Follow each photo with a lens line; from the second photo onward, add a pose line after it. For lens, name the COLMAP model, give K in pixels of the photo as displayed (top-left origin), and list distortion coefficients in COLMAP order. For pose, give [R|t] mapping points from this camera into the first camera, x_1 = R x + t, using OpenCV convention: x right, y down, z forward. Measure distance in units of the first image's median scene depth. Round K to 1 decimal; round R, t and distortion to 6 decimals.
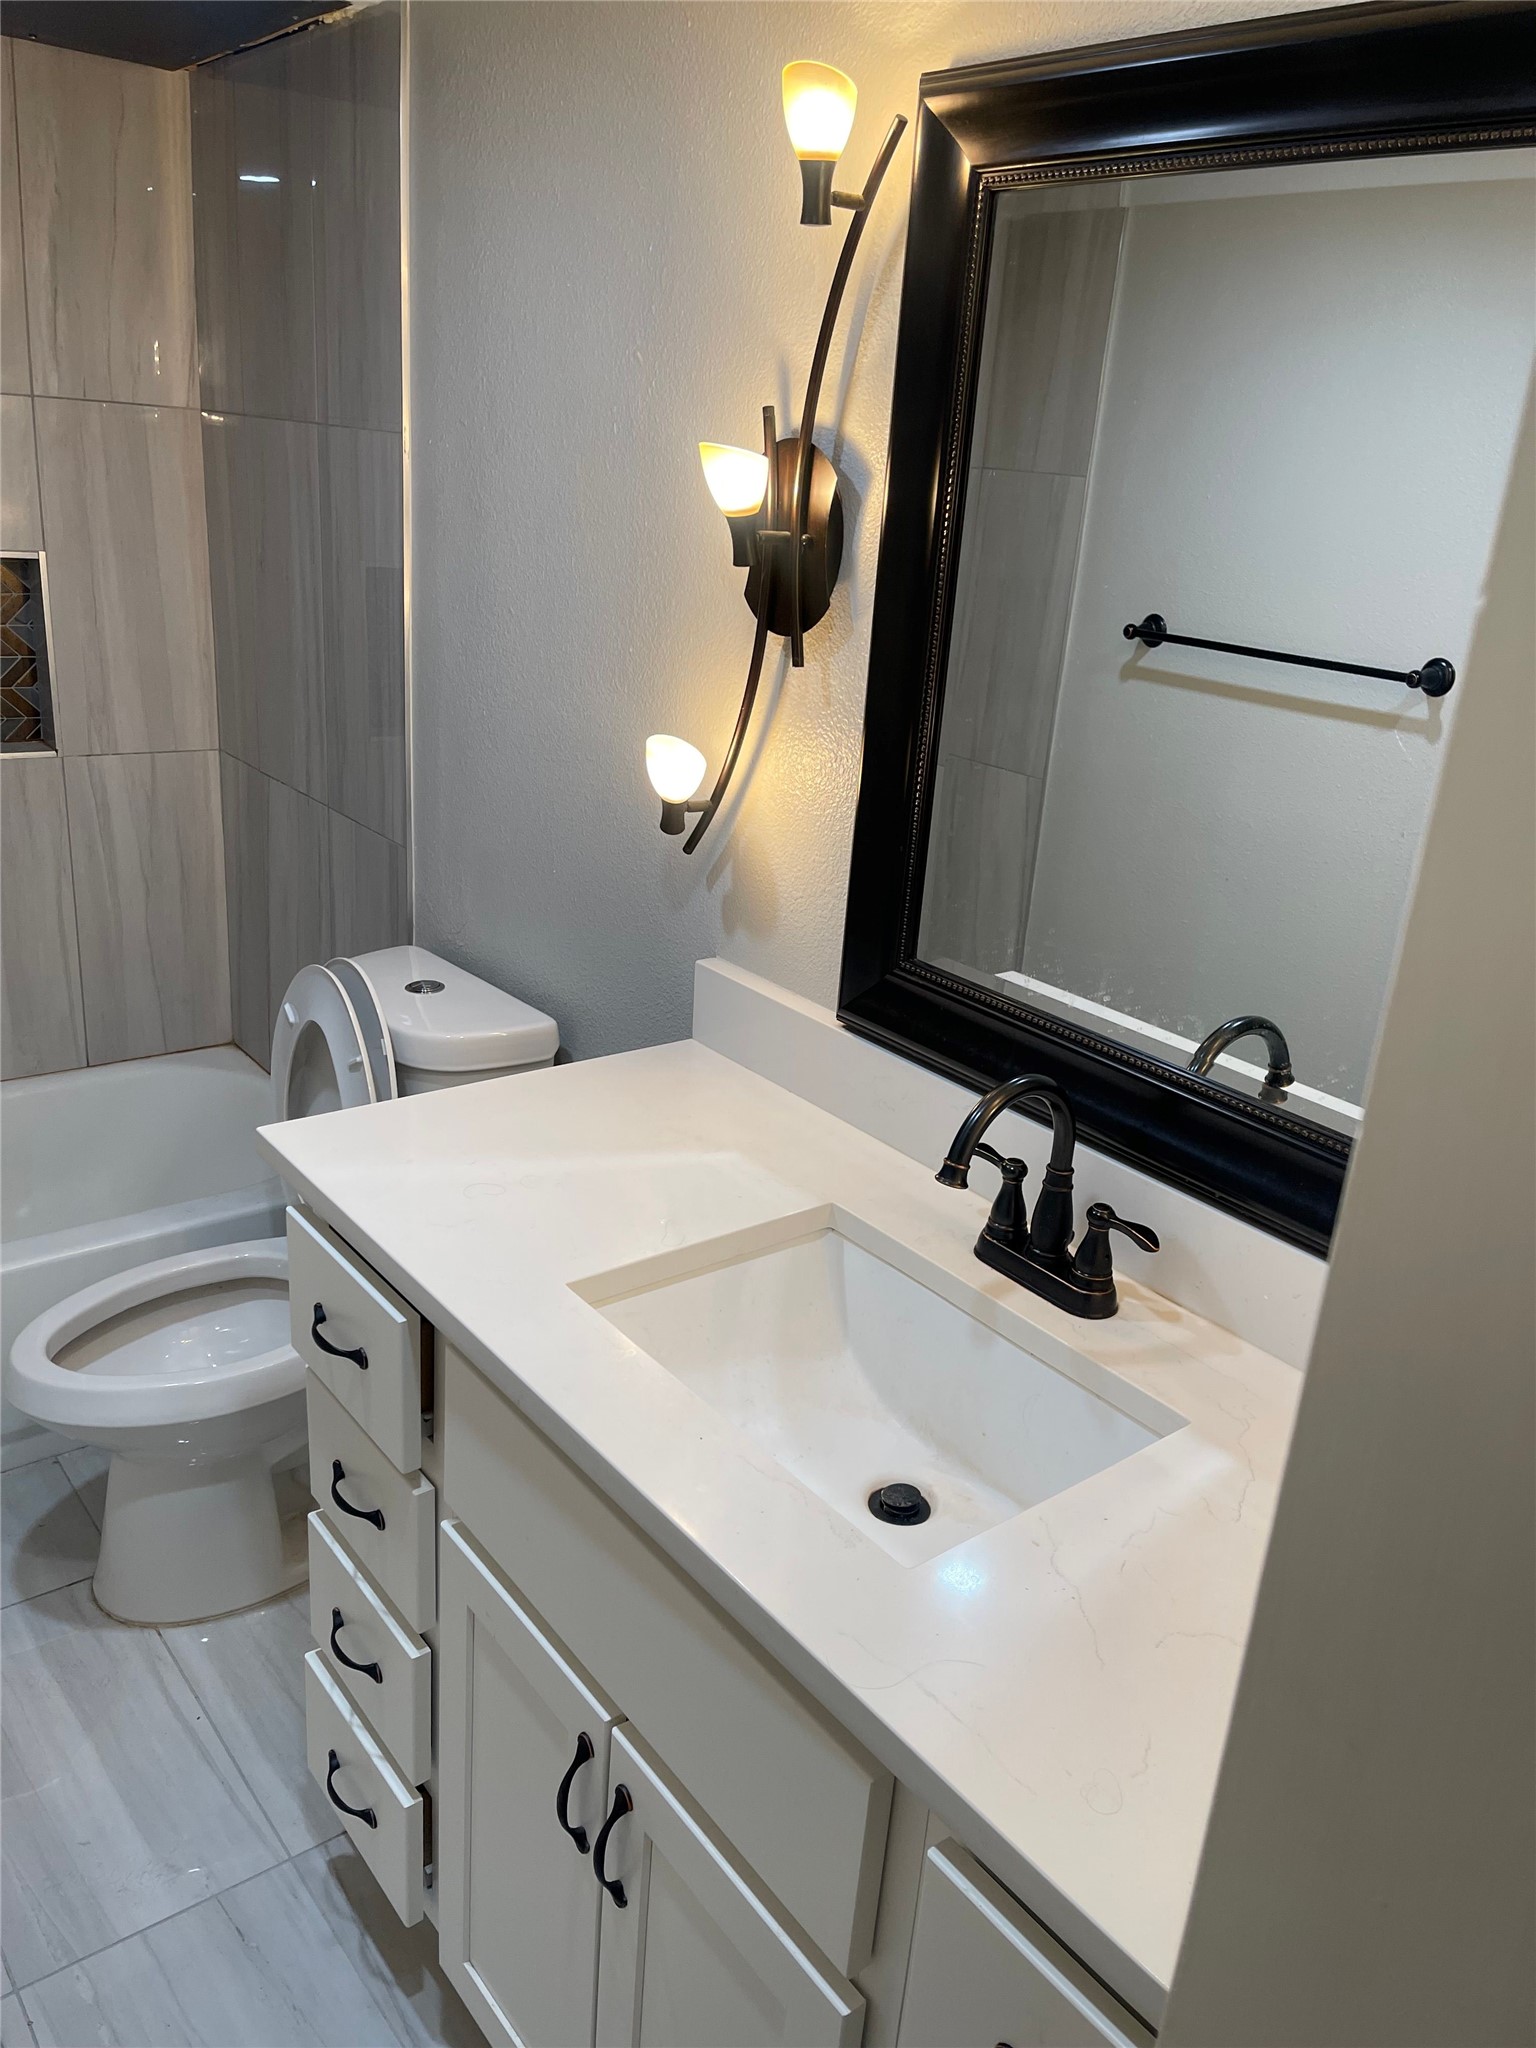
lens RADIAL K [[1577.8, 0, 772.3], [0, 1577.8, 1013.9], [0, 0, 1]] dist [0.085047, -0.120080]
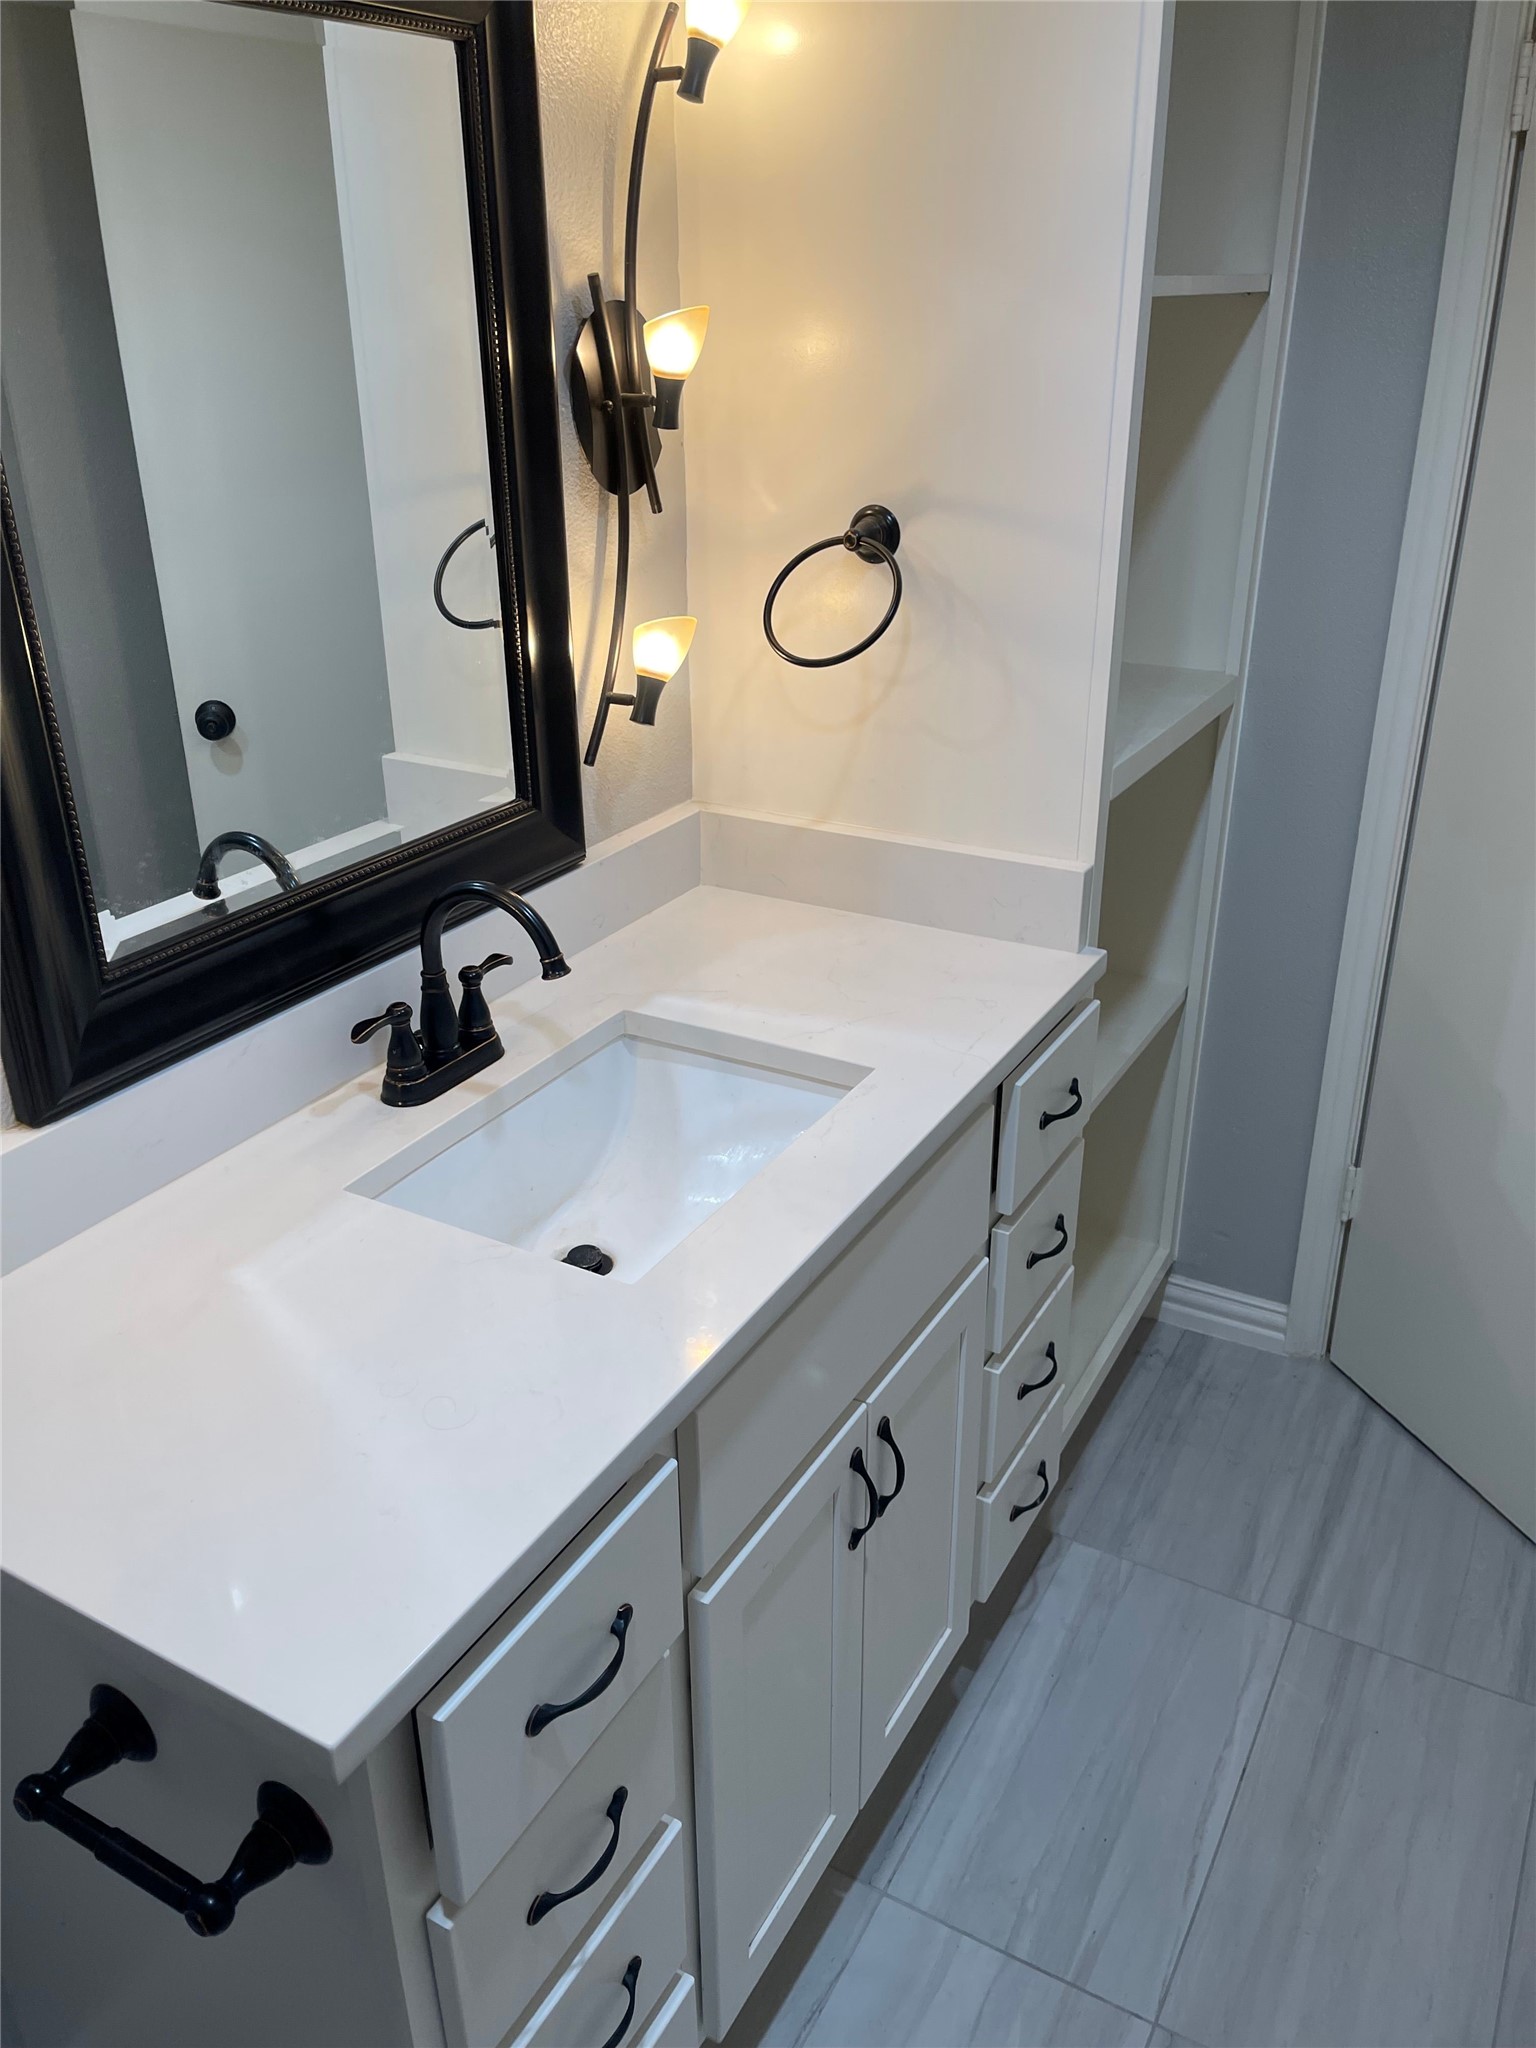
lens RADIAL K [[1534.5, 0, 761.2], [0, 1534.5, 1020.2], [0, 0, 1]] dist [0.078605, -0.112978]
pose [[-0.368252, -0.443787, 0.816972, -0.468301], [0.308765, 0.770474, 0.557705, -0.237734], [-0.876958, 0.457628, -0.146703, 0.564260]]
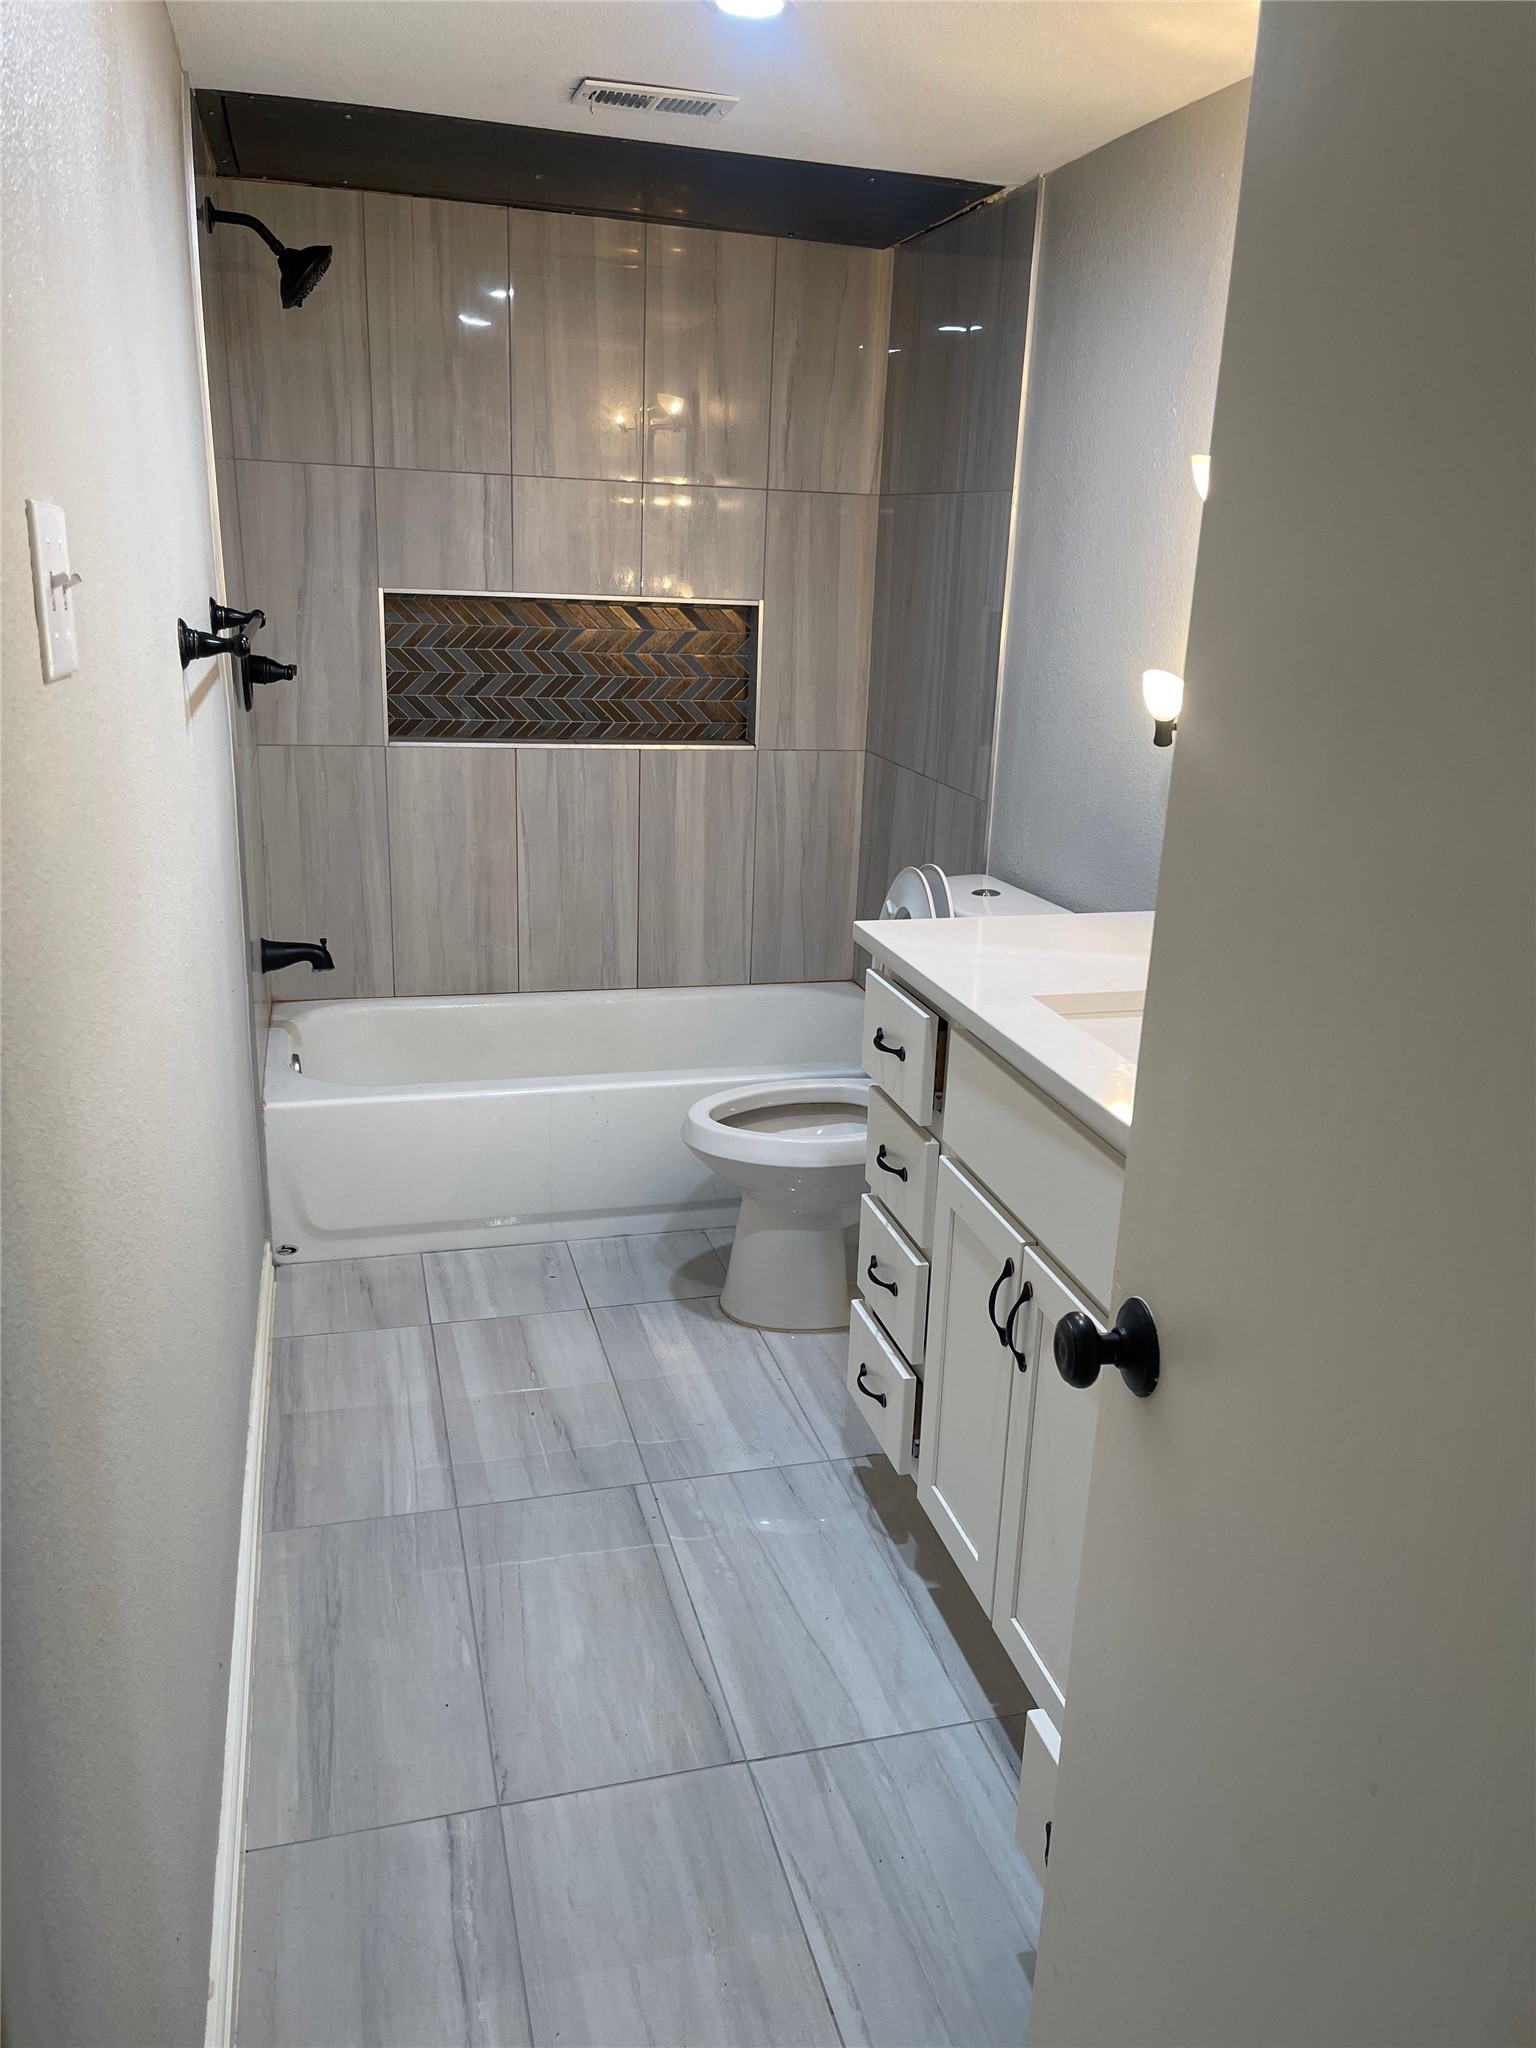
lens RADIAL K [[1540.4, 0, 763.4], [0, 1540.4, 1031.0], [0, 0, 1]] dist [0.074571, -0.103907]
pose [[0.918919, 0.081789, -0.385875, 0.126661], [-0.104683, 0.993754, -0.038658, 0.175413], [0.380303, 0.075918, 0.921741, -0.281060]]
